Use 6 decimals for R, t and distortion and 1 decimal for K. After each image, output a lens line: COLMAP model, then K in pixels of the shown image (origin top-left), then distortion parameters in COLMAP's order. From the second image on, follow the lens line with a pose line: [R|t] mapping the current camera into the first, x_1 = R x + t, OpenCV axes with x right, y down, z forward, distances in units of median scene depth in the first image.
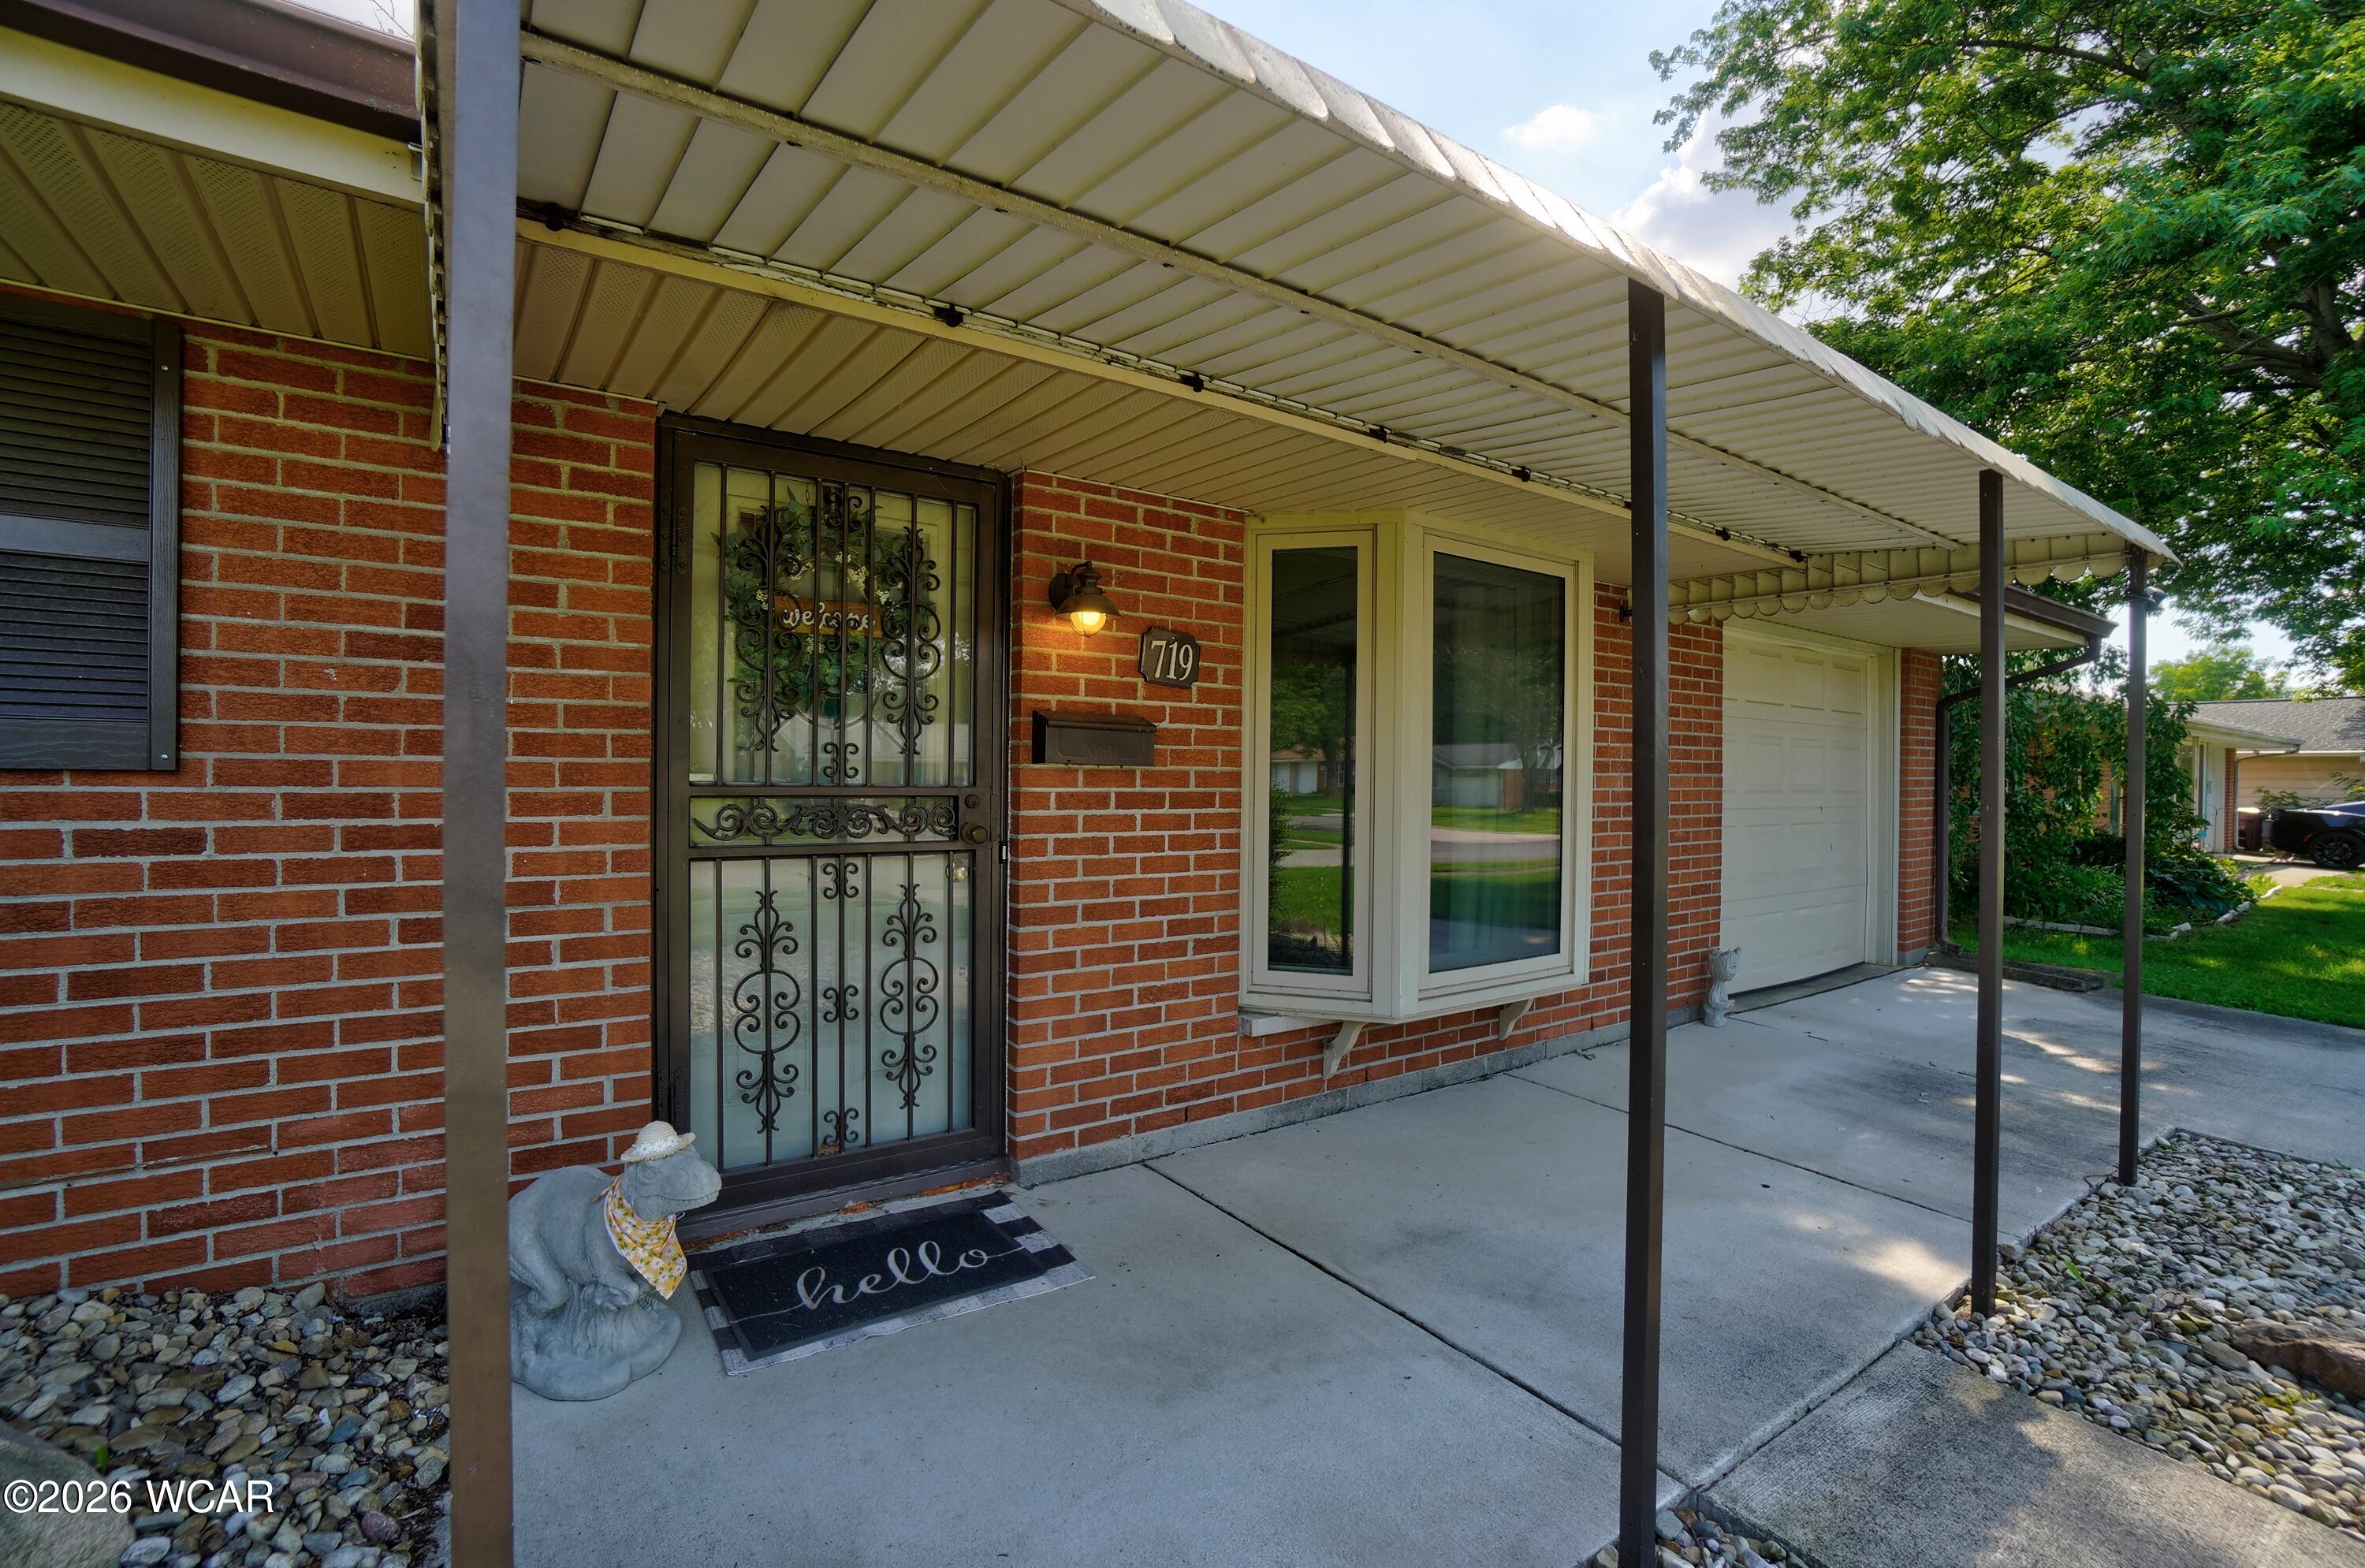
lens RADIAL K [[1042.1, 0, 1161.2], [0, 1042.1, 779.9], [0, 0, 1]] dist [-0.061505, 0.022828]
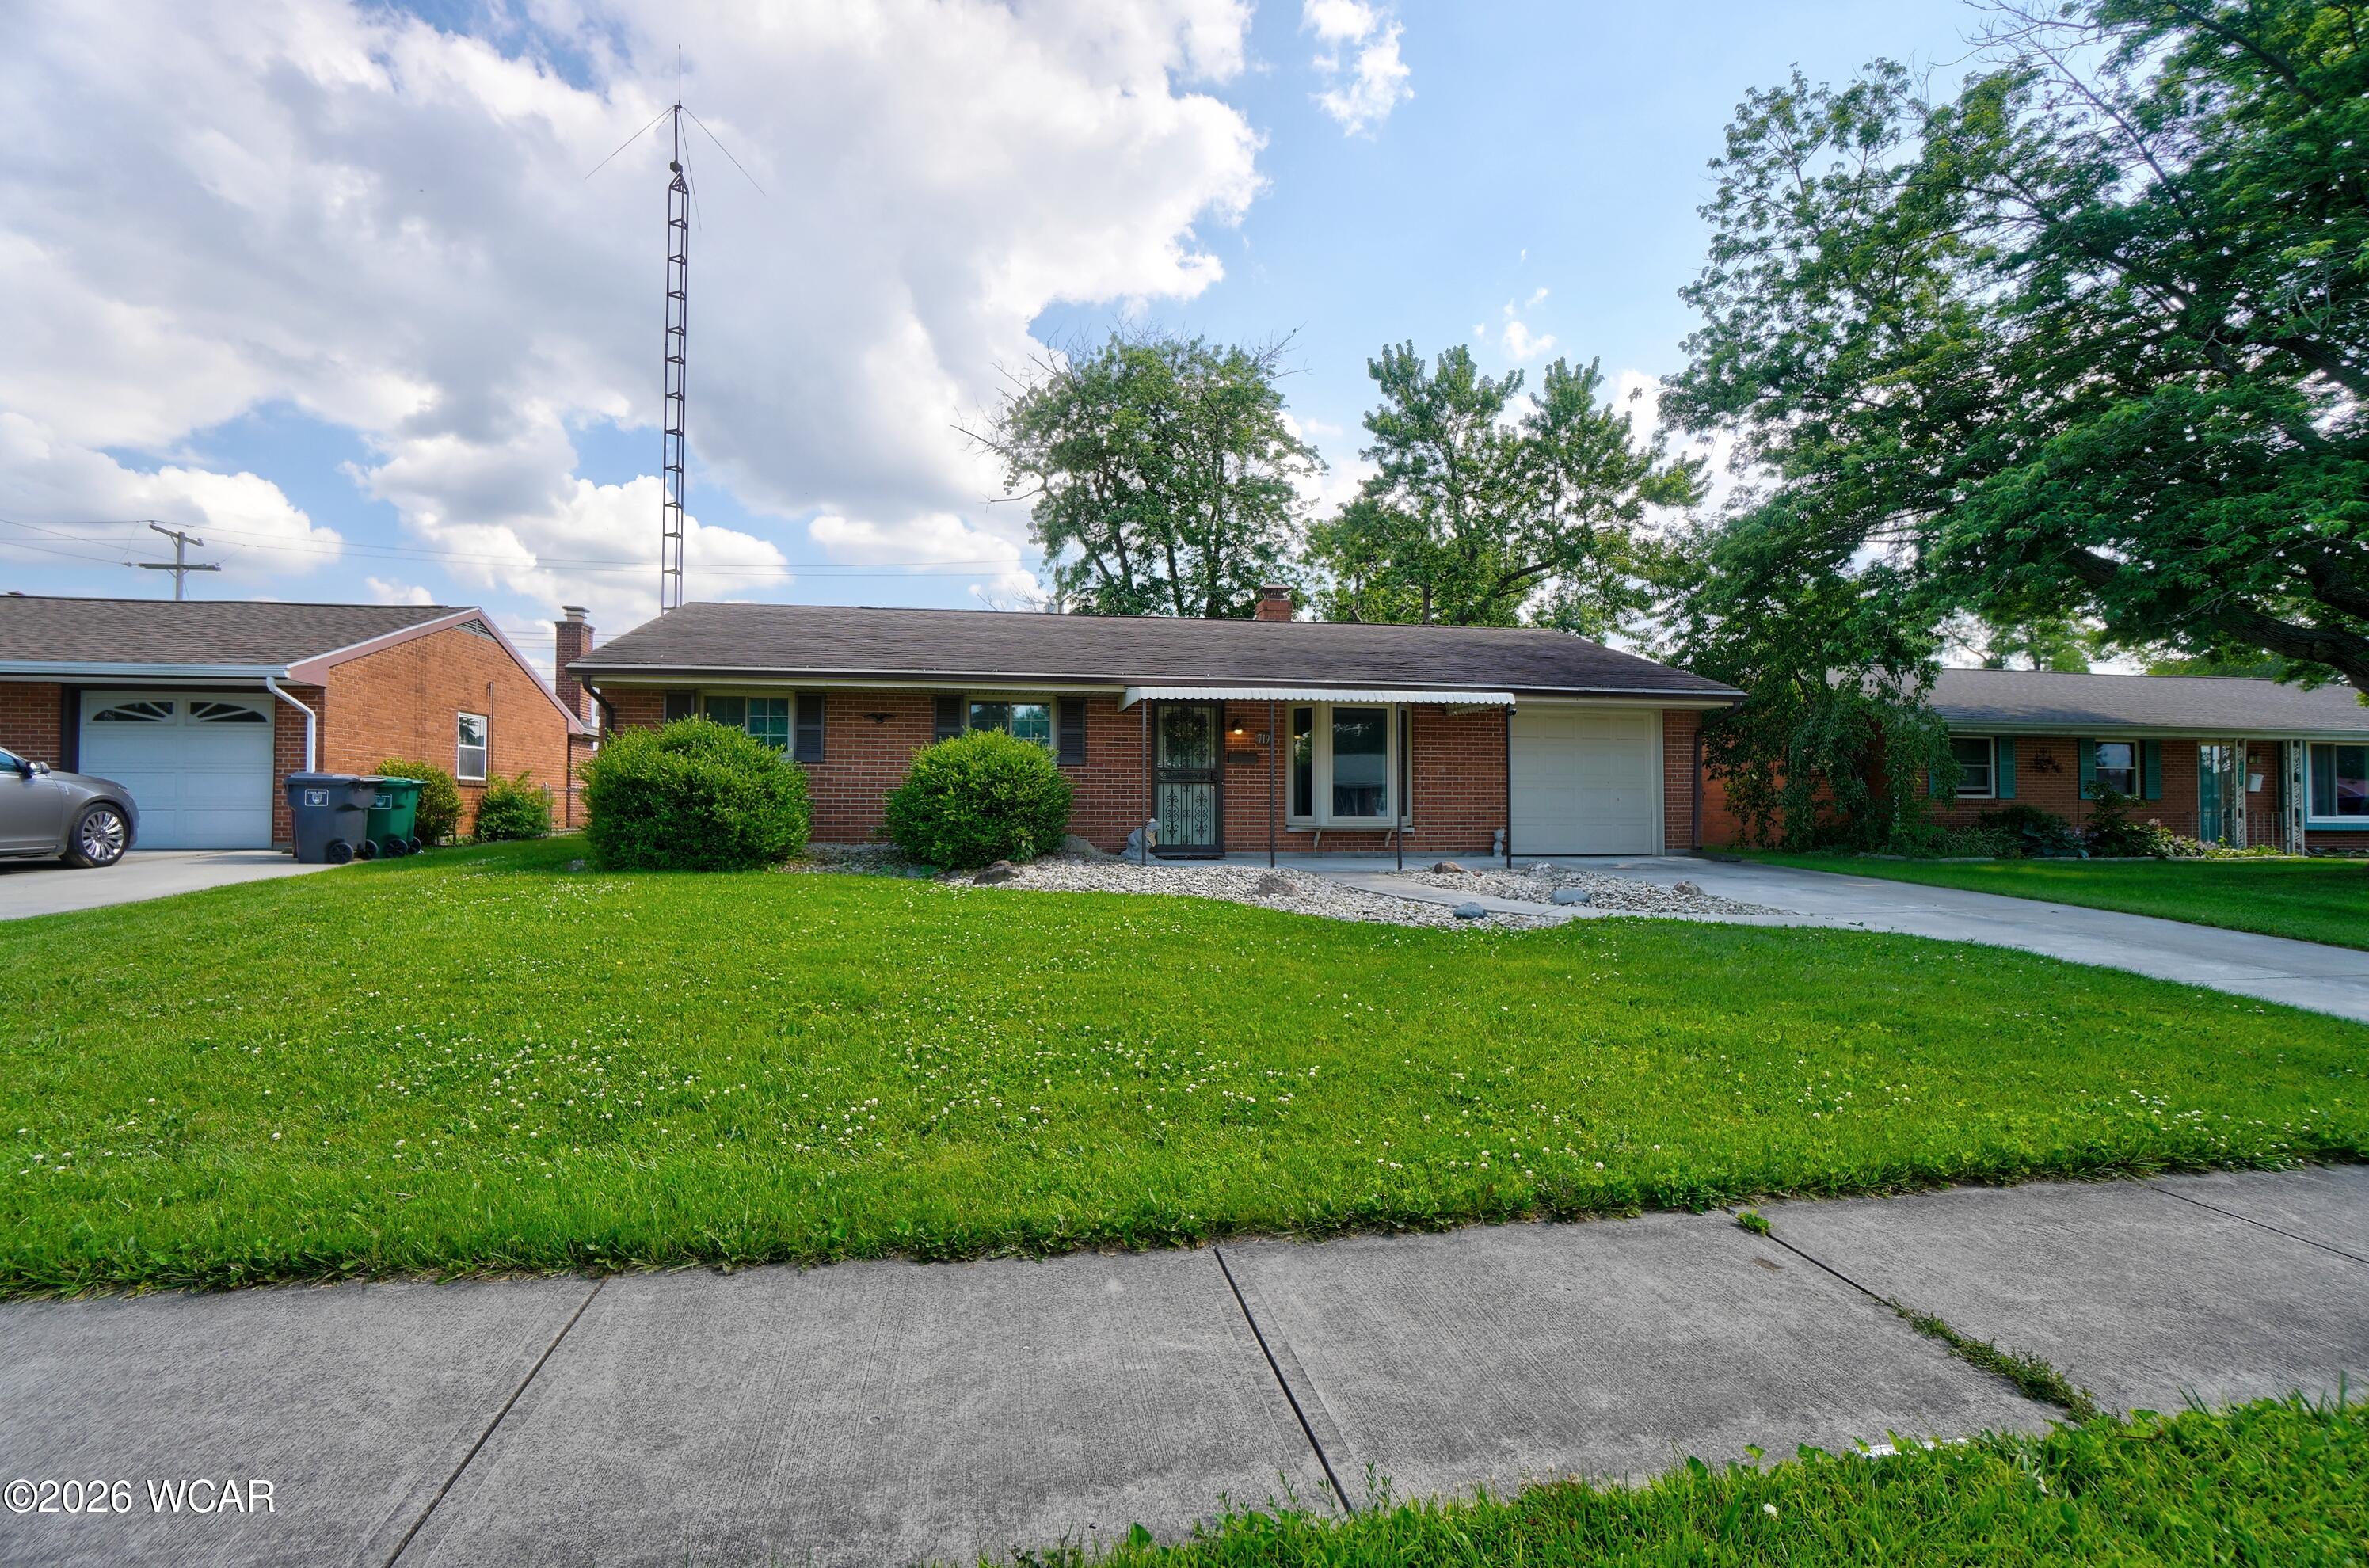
lens RADIAL K [[1040.7, 0, 1157.9], [0, 1040.7, 779.8], [0, 0, 1]] dist [-0.059816, 0.022556]
pose [[0.906645, -0.019524, -0.421442, 1.498694], [0.004310, 0.999305, -0.037024, 0.220524], [0.421872, 0.031751, 0.906099, -3.207618]]
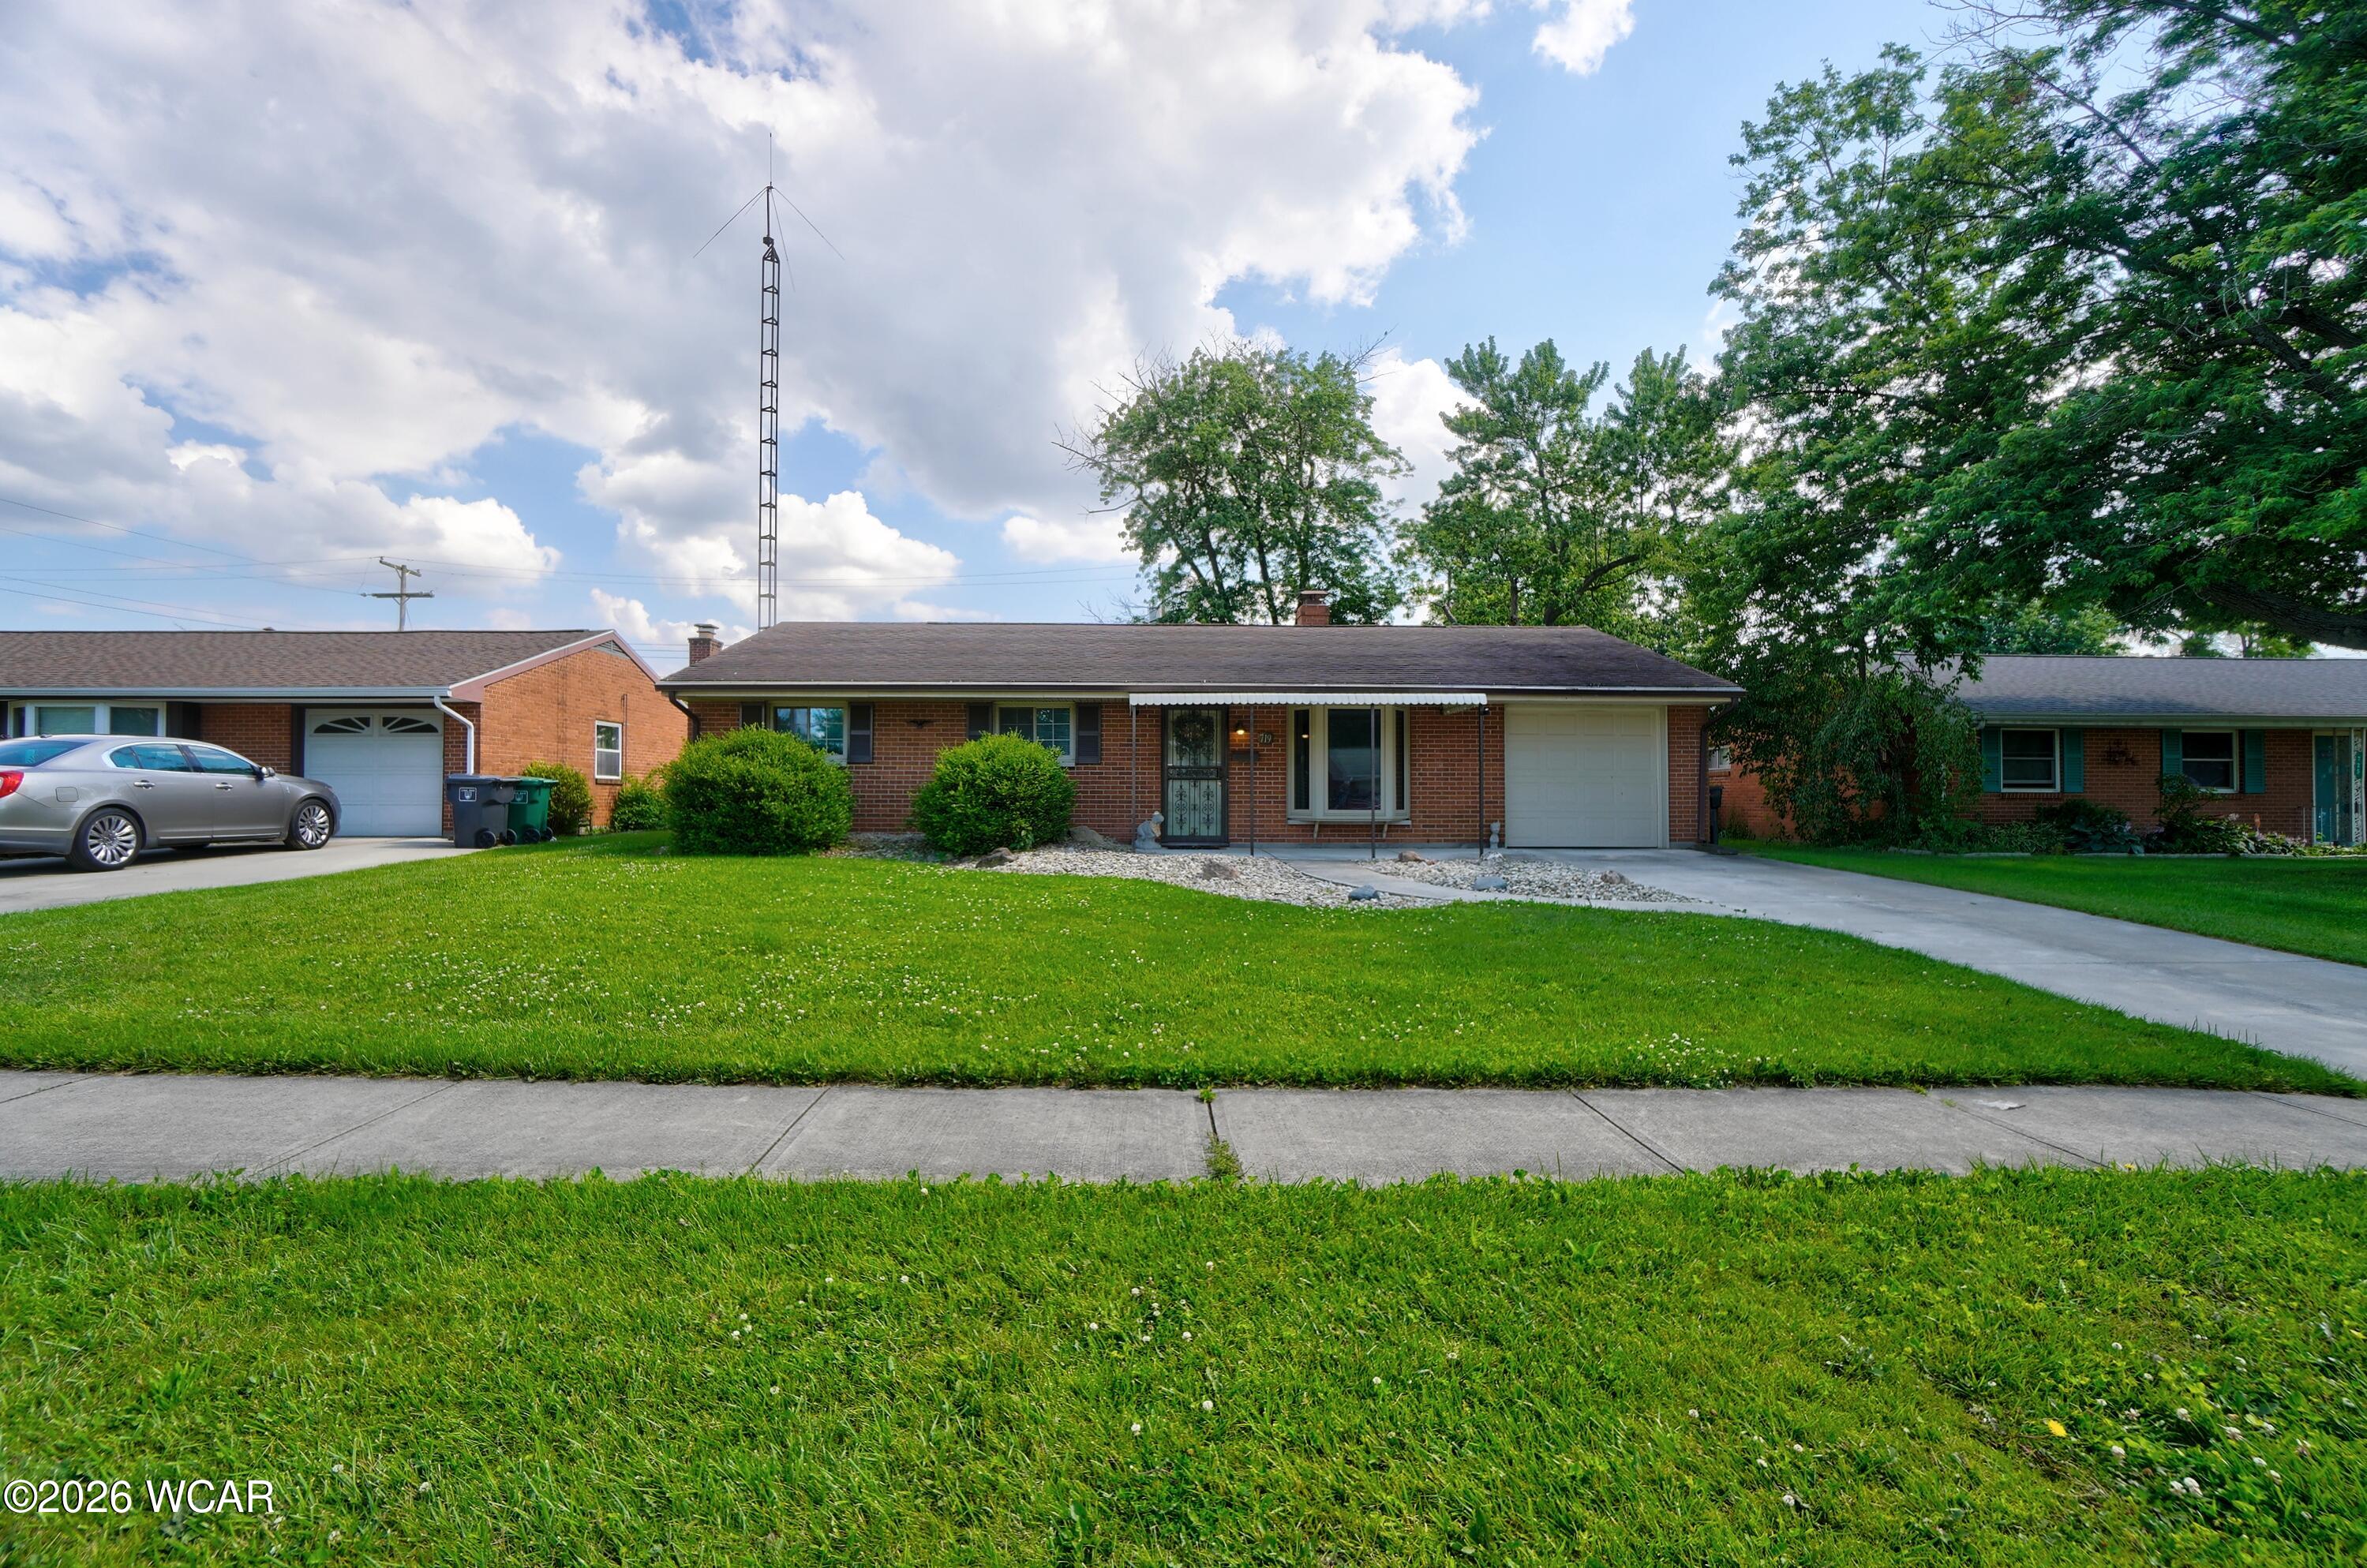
lens RADIAL K [[1036.9, 0, 1165.0], [0, 1036.9, 780.0], [0, 0, 1]] dist [-0.059545, 0.021334]
pose [[0.839633, -0.020560, -0.542765, 2.265903], [0.003445, 0.999465, -0.032531, 0.230161], [0.543143, 0.025444, 0.839254, -3.278976]]
